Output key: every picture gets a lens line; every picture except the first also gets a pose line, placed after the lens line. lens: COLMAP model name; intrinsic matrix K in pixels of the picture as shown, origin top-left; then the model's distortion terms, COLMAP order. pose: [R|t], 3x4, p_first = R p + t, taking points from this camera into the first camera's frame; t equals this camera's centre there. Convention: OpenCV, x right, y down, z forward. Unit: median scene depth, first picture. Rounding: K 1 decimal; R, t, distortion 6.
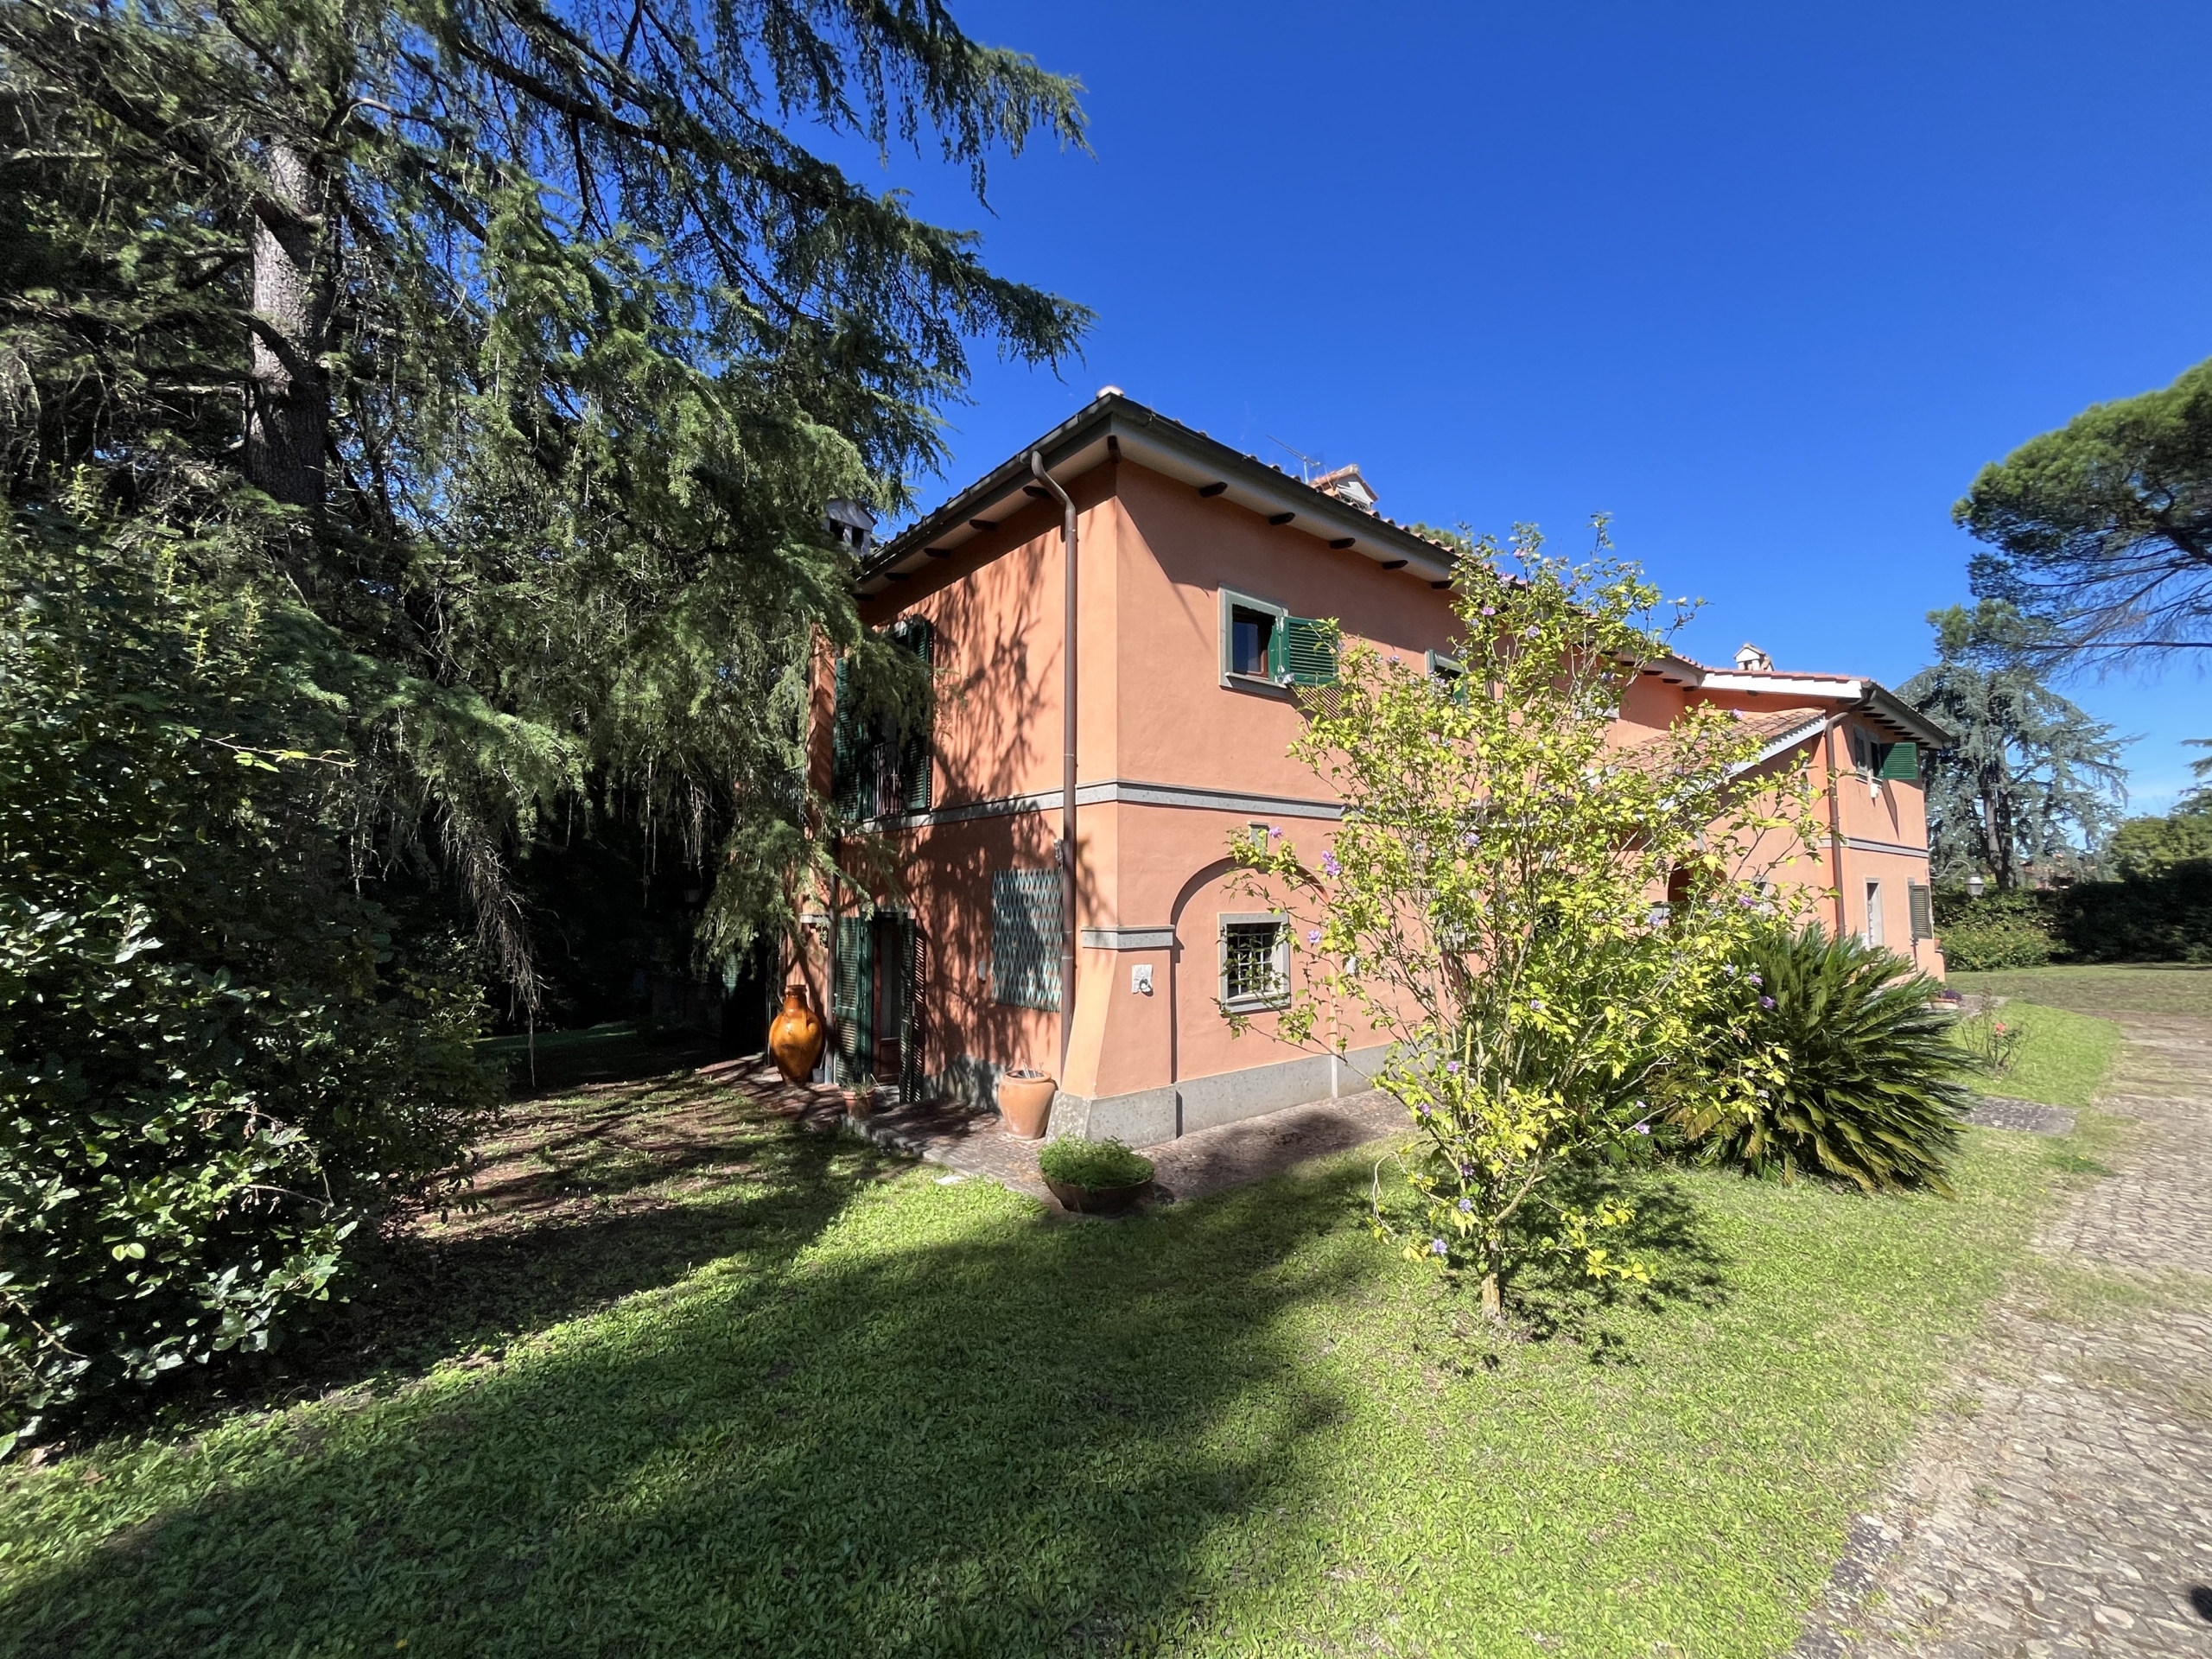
lens RADIAL K [[890.7, 0, 1106.0], [0, 890.7, 829.5], [0, 0, 1]] dist [0.000194, 0.000450]
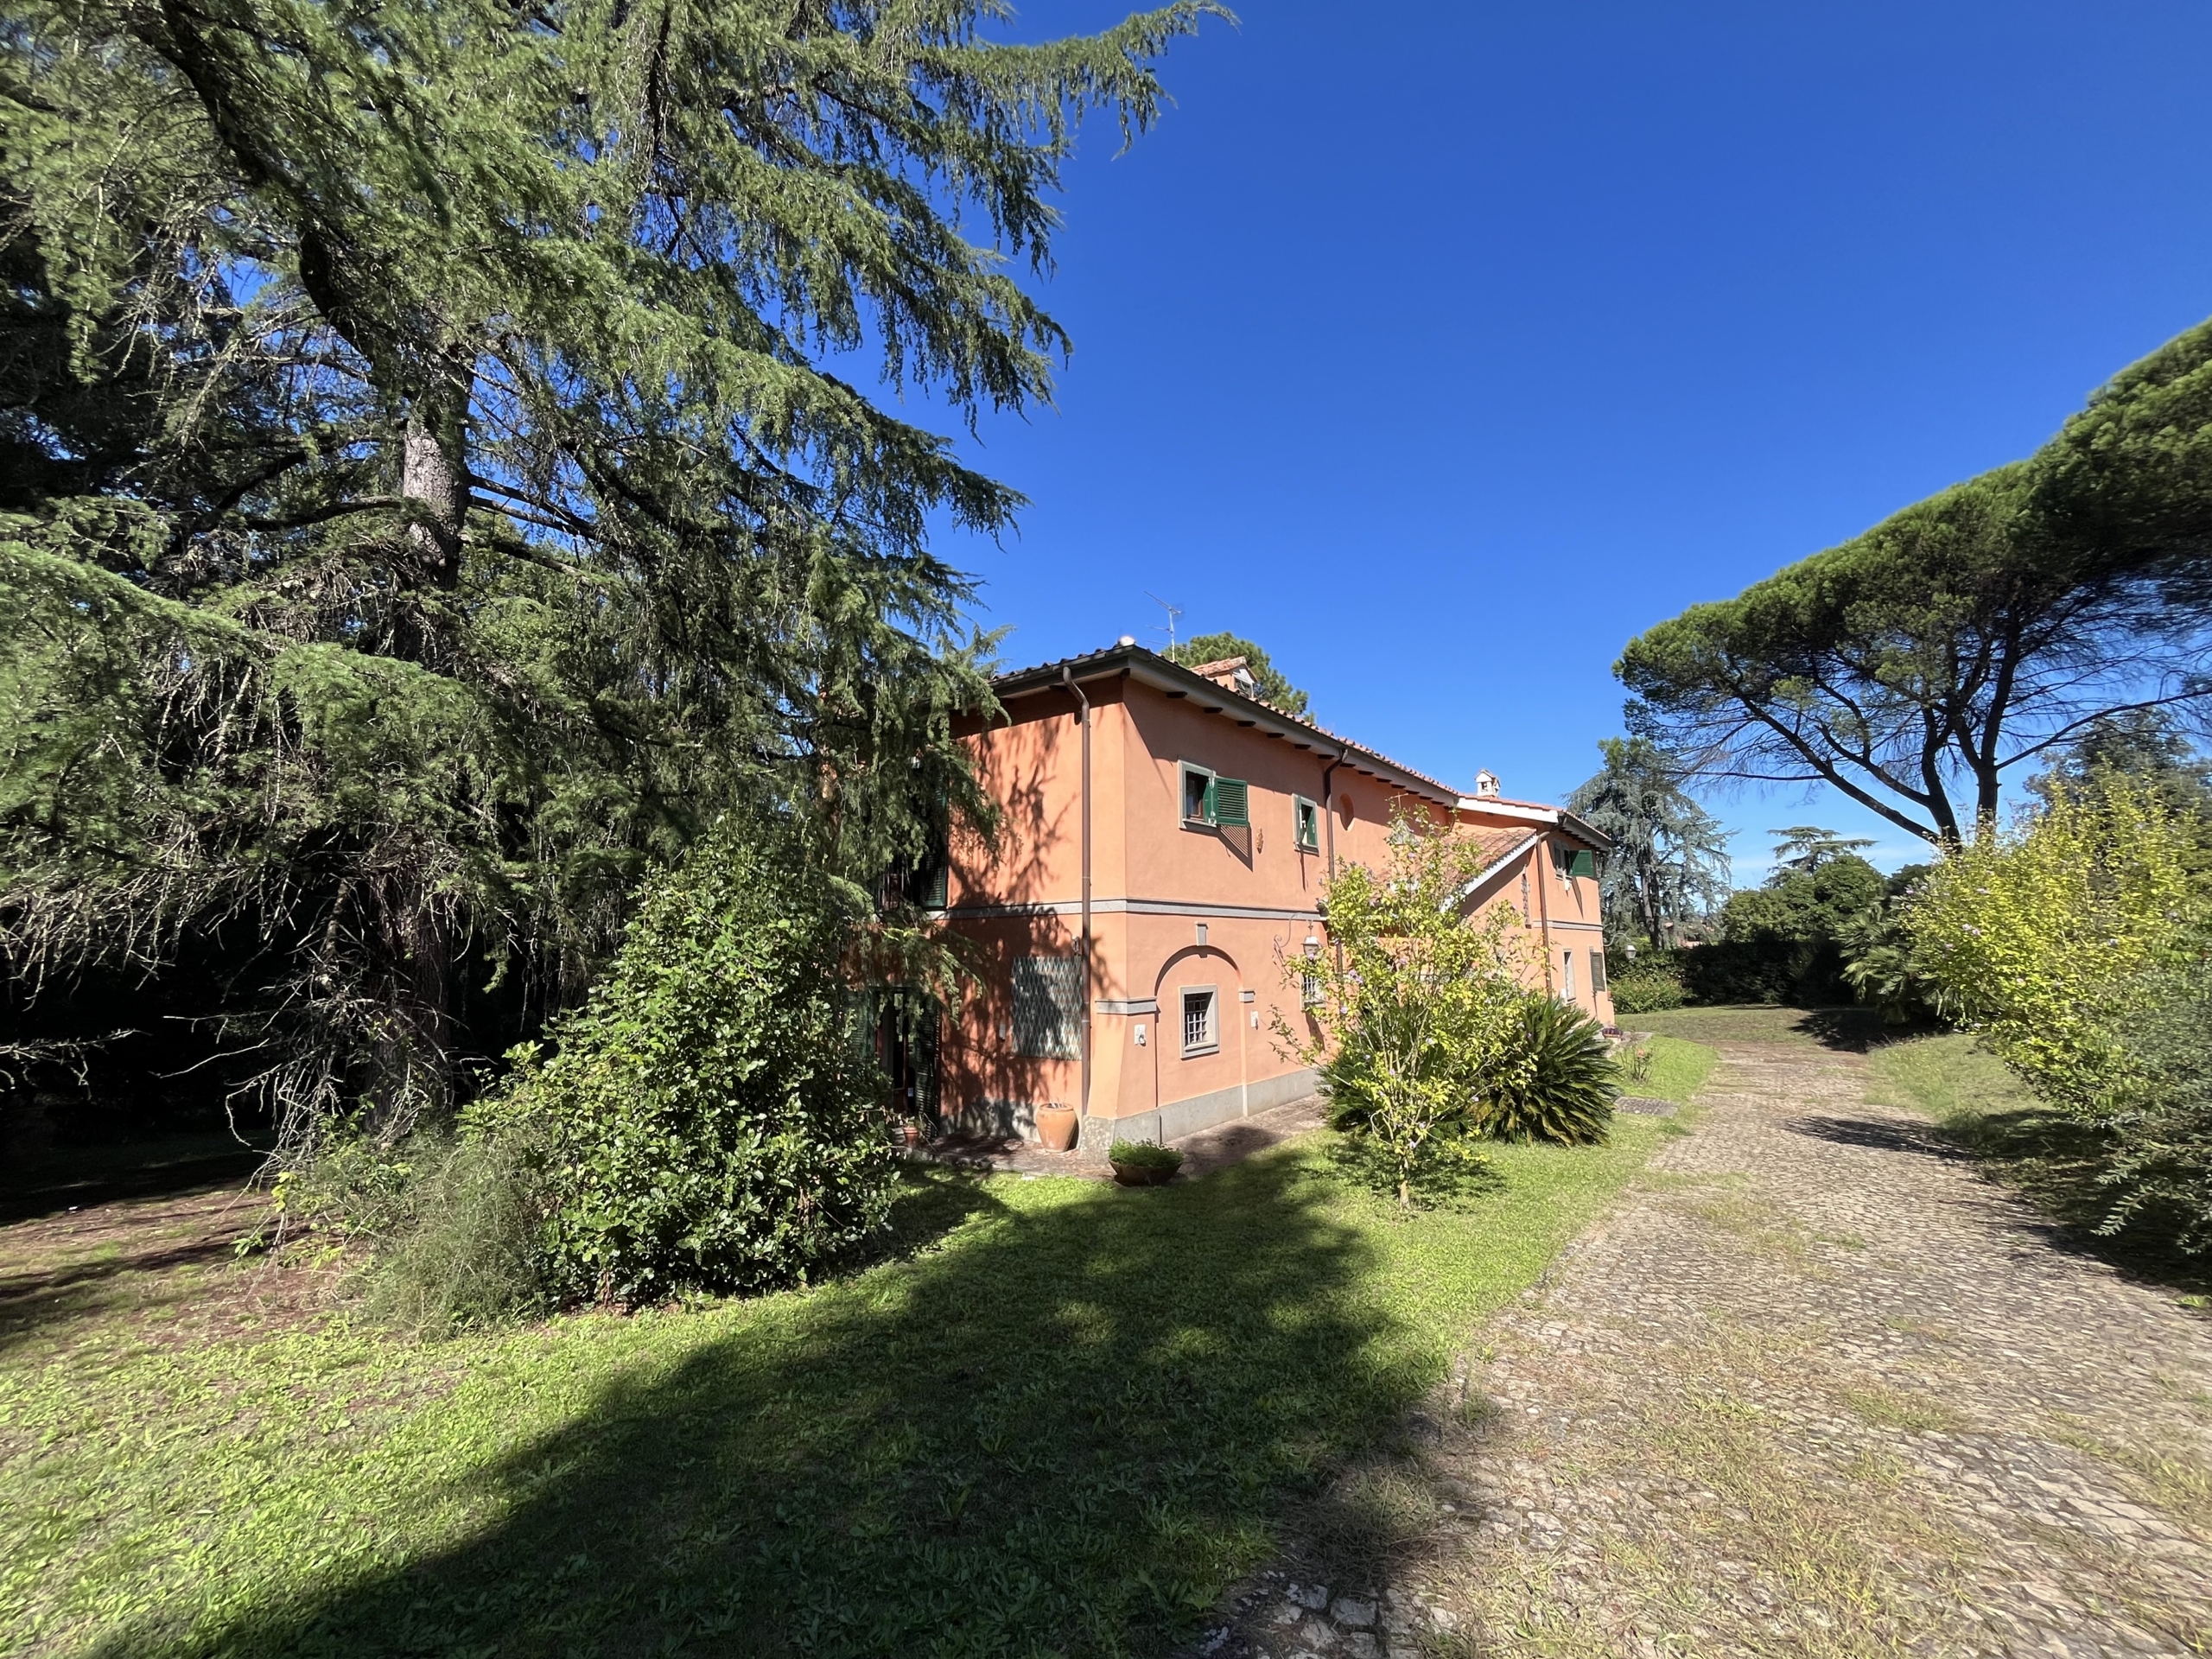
lens RADIAL K [[890.7, 0, 1106.0], [0, 890.7, 829.5], [0, 0, 1]] dist [0.000194, 0.000450]
pose [[0.972615, 0.026148, 0.230948, -0.306962], [-0.011769, 0.997917, -0.063423, -0.062902], [-0.232126, 0.058968, 0.970897, -0.358753]]
